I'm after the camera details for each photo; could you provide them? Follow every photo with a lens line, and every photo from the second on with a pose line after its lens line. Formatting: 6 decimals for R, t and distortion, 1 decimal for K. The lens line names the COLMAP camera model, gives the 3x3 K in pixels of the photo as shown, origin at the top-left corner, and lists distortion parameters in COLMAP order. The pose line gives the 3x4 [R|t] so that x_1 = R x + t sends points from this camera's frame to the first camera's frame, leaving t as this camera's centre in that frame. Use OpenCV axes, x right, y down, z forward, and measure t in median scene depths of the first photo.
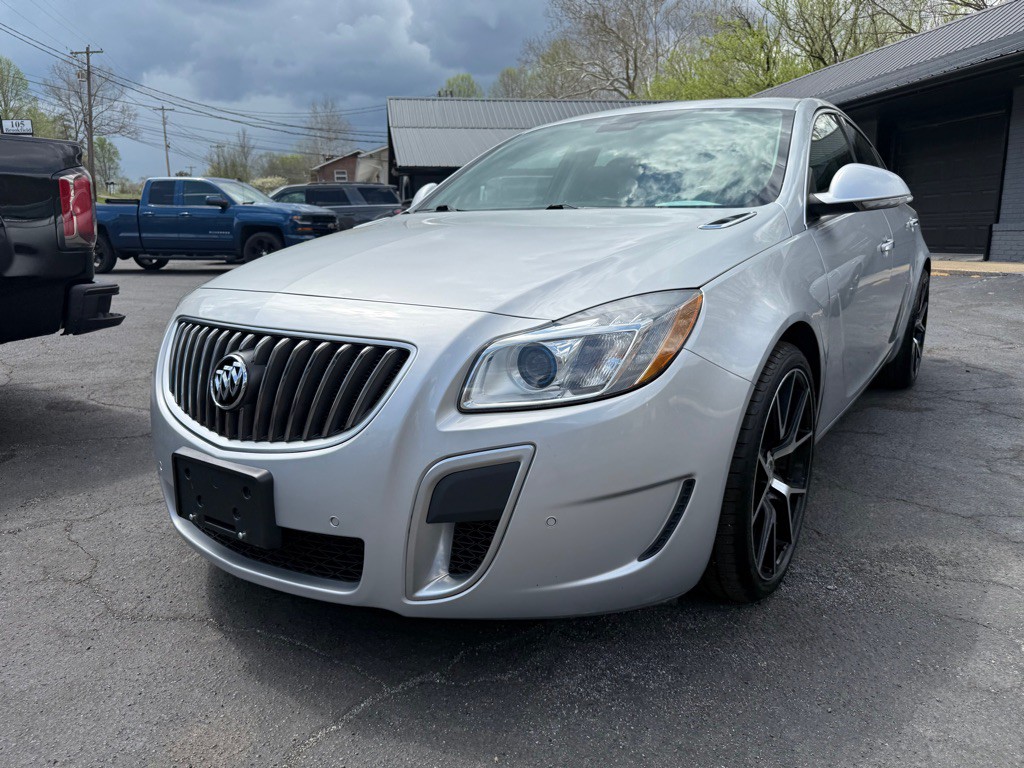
lens RADIAL K [[740.5, 0, 506.8], [0, 740.5, 385.2], [0, 0, 1]] dist [0.013032, -0.022234]
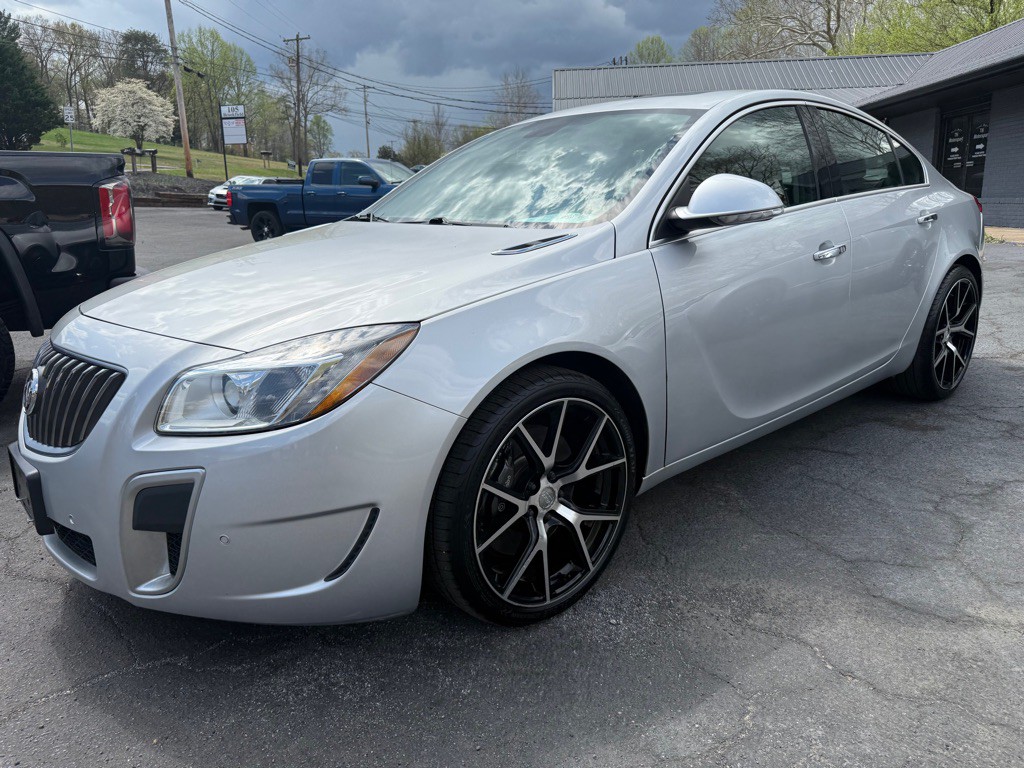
lens RADIAL K [[740.5, 0, 511.4], [0, 740.5, 370.9], [0, 0, 1]] dist [0.013032, -0.022234]
pose [[0.970511, 0.042919, -0.237206, 0.514938], [-0.037139, 0.998895, 0.028785, -0.078885], [0.238179, -0.019126, 0.971033, 0.027169]]
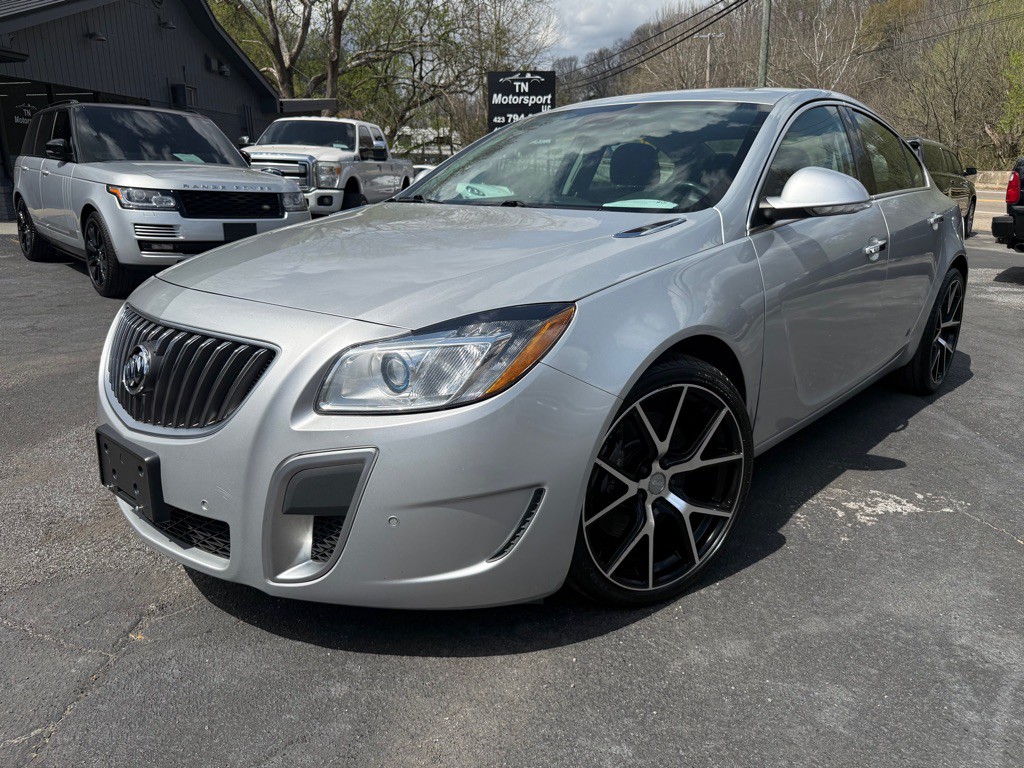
lens RADIAL K [[740.5, 0, 506.9], [0, 740.5, 380.9], [0, 0, 1]] dist [0.013032, -0.022234]
pose [[0.990938, 0.054886, -0.122594, 0.243869], [-0.049958, 0.997828, 0.042925, -0.049730], [0.124684, -0.036412, 0.991528, -0.018290]]
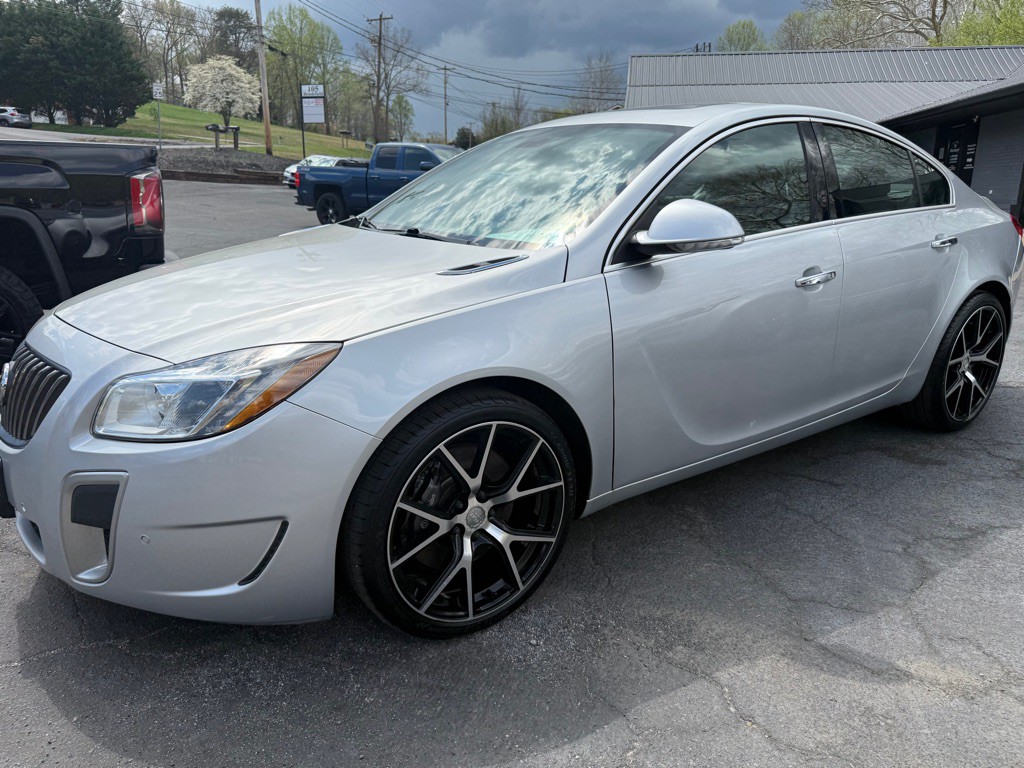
lens RADIAL K [[740.5, 0, 511.2], [0, 740.5, 381.7], [0, 0, 1]] dist [0.013032, -0.022234]
pose [[0.940803, 0.106038, -0.321940, 0.679803], [-0.088780, 0.993736, 0.067868, -0.136487], [0.327120, -0.035269, 0.944324, 0.065215]]
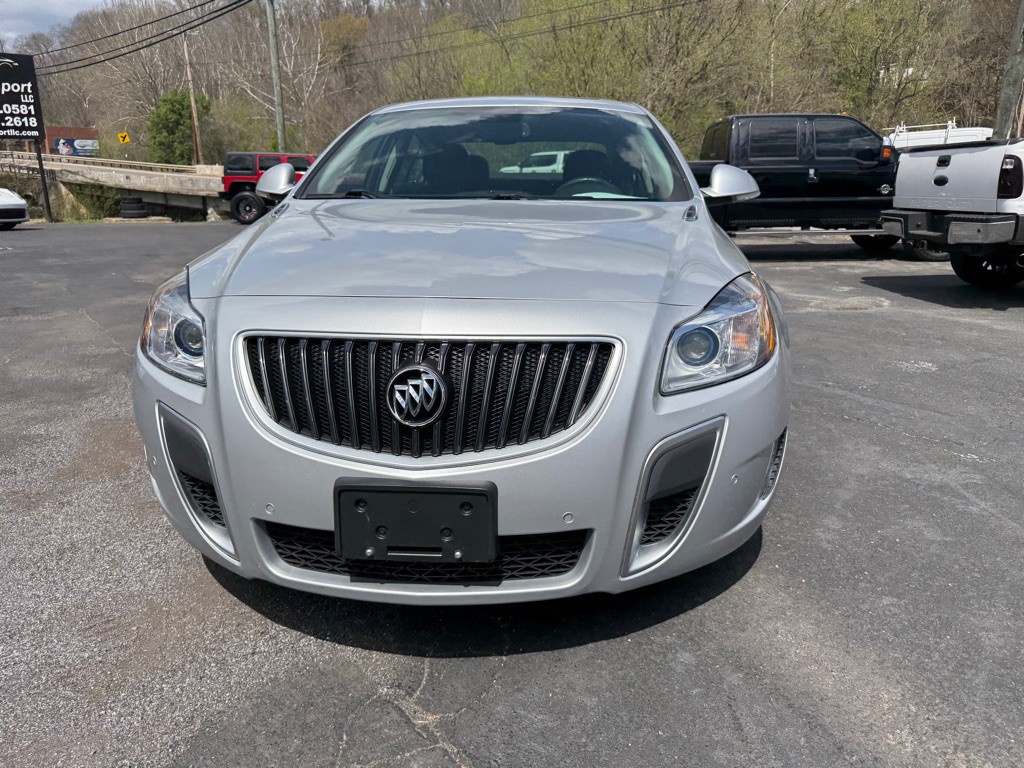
lens RADIAL K [[740.5, 0, 519.2], [0, 740.5, 373.1], [0, 0, 1]] dist [0.013032, -0.022234]
pose [[0.860888, -0.109461, 0.496881, -0.568178], [0.099958, 0.993938, 0.045775, -0.049505], [-0.498879, 0.010260, 0.866611, 0.107965]]
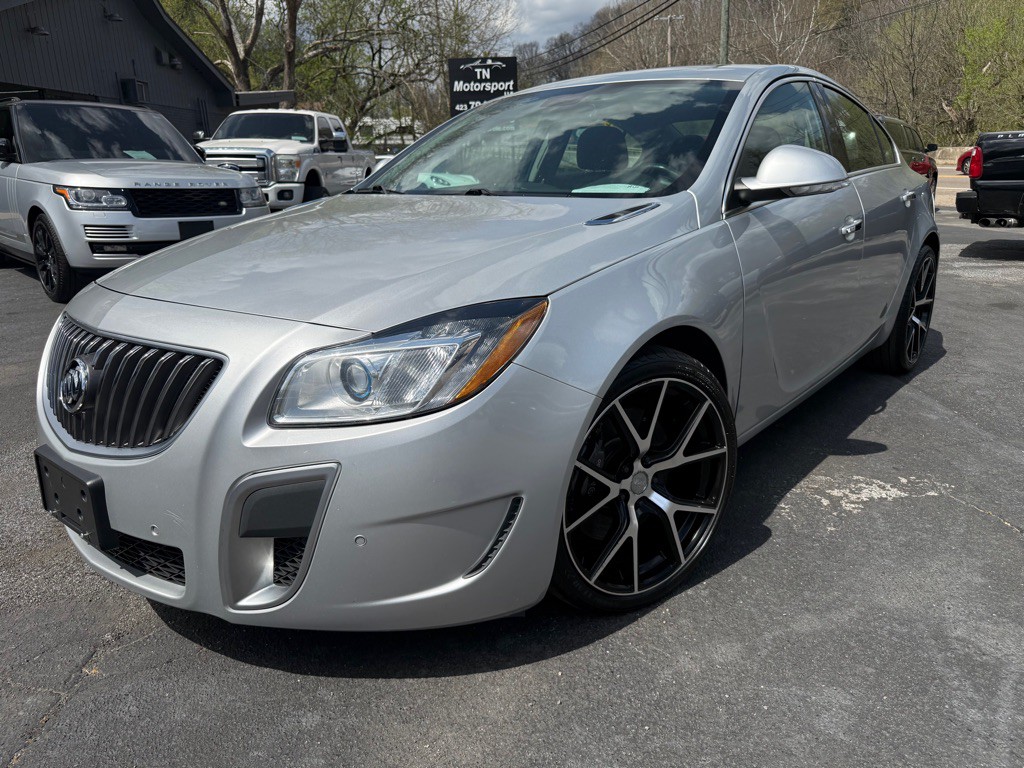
lens RADIAL K [[740.5, 0, 506.8], [0, 740.5, 387.9], [0, 0, 1]] dist [0.013032, -0.022234]
pose [[0.996133, 0.019837, -0.085588, 0.239247], [-0.014320, 0.997809, 0.064592, -0.059632], [0.086682, -0.063117, 0.994235, 0.035769]]
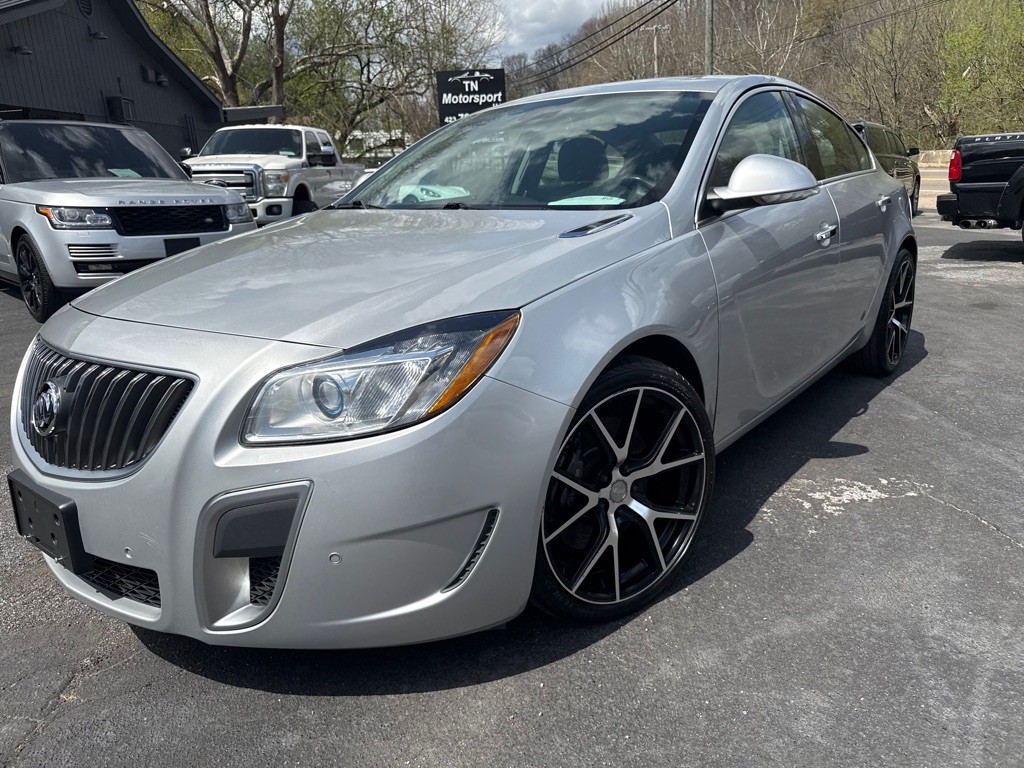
lens RADIAL K [[740.5, 0, 518.5], [0, 740.5, 385.7], [0, 0, 1]] dist [0.013032, -0.022234]
pose [[0.997848, -0.004854, -0.065396, 0.263255], [0.008073, 0.998764, 0.049038, -0.063355], [0.065077, -0.049460, 0.996654, 0.032983]]
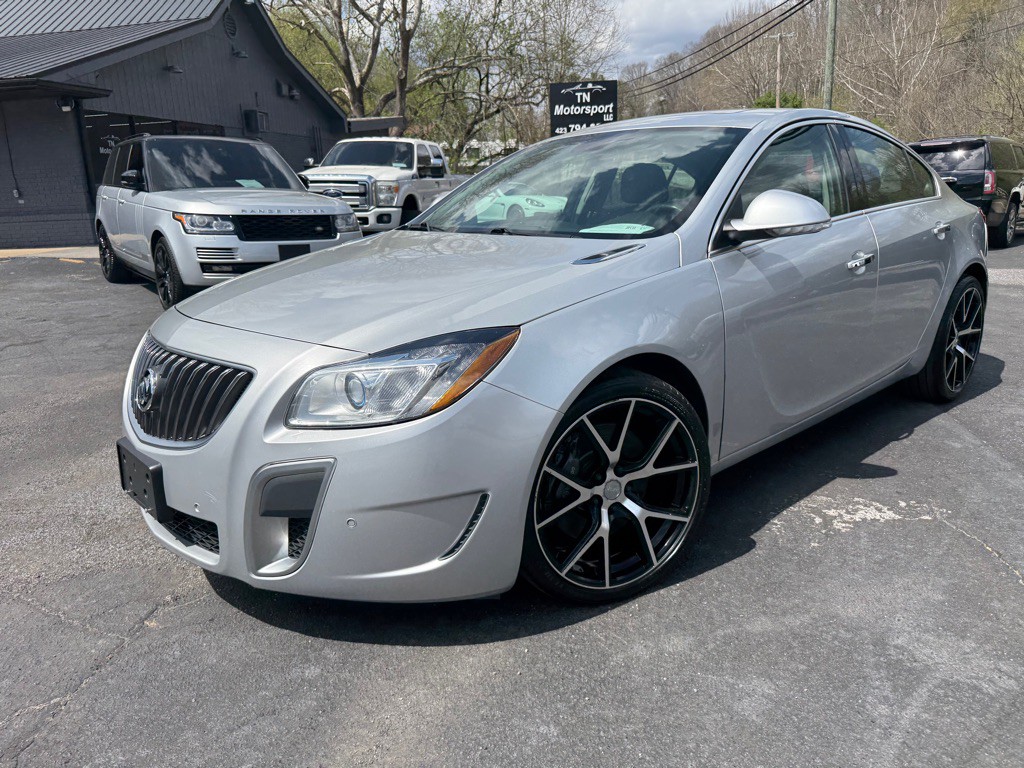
lens RADIAL K [[740.5, 0, 516.4], [0, 740.5, 378.5], [0, 0, 1]] dist [0.013032, -0.022234]
pose [[0.977298, 0.043197, -0.207418, 0.402473], [-0.037178, 0.998769, 0.032835, -0.070943], [0.208581, -0.024378, 0.977701, -0.085180]]
